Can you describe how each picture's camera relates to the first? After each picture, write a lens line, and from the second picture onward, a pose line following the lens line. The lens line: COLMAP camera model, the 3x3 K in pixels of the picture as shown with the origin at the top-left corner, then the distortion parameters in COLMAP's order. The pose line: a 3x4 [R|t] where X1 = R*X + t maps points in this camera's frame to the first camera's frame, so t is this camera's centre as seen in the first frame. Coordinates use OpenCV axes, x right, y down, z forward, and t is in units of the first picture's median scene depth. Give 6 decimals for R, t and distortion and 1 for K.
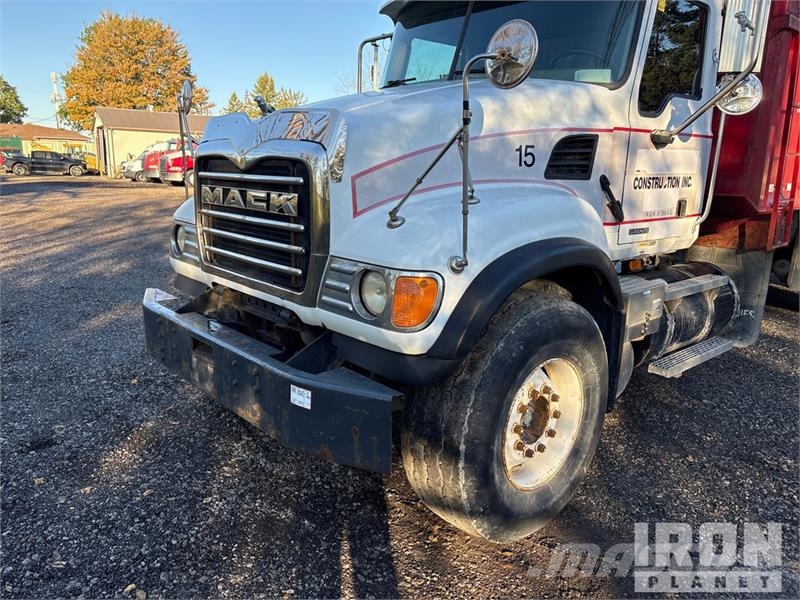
lens RADIAL K [[594.3, 0, 399.4], [0, 594.3, 306.2], [0, 0, 1]] dist [0.071348, -0.062940]
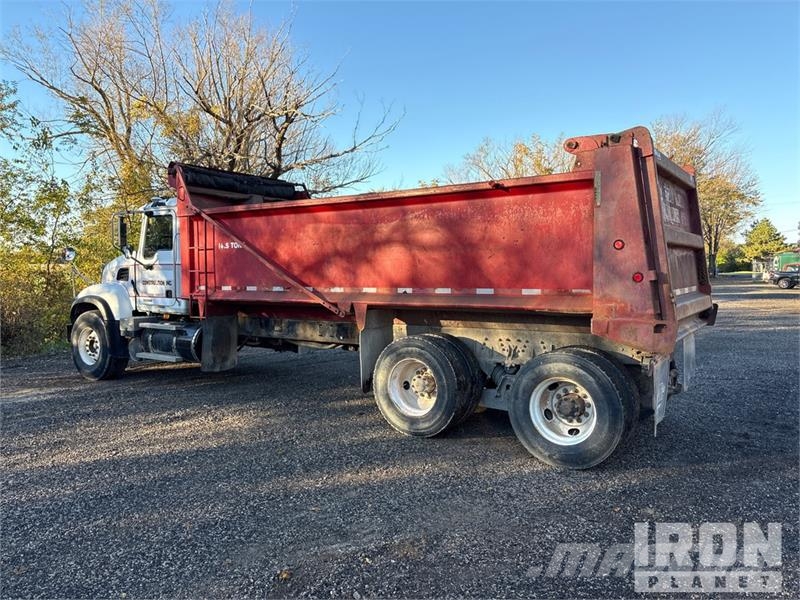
lens RADIAL K [[594.3, 0, 399.4], [0, 594.3, 306.2], [0, 0, 1]] dist [0.071348, -0.062940]
pose [[0.255883, 0.044169, -0.965698, 3.733626], [-0.215409, 0.976445, -0.012417, -0.353360], [0.942403, 0.211198, 0.259370, 1.569245]]
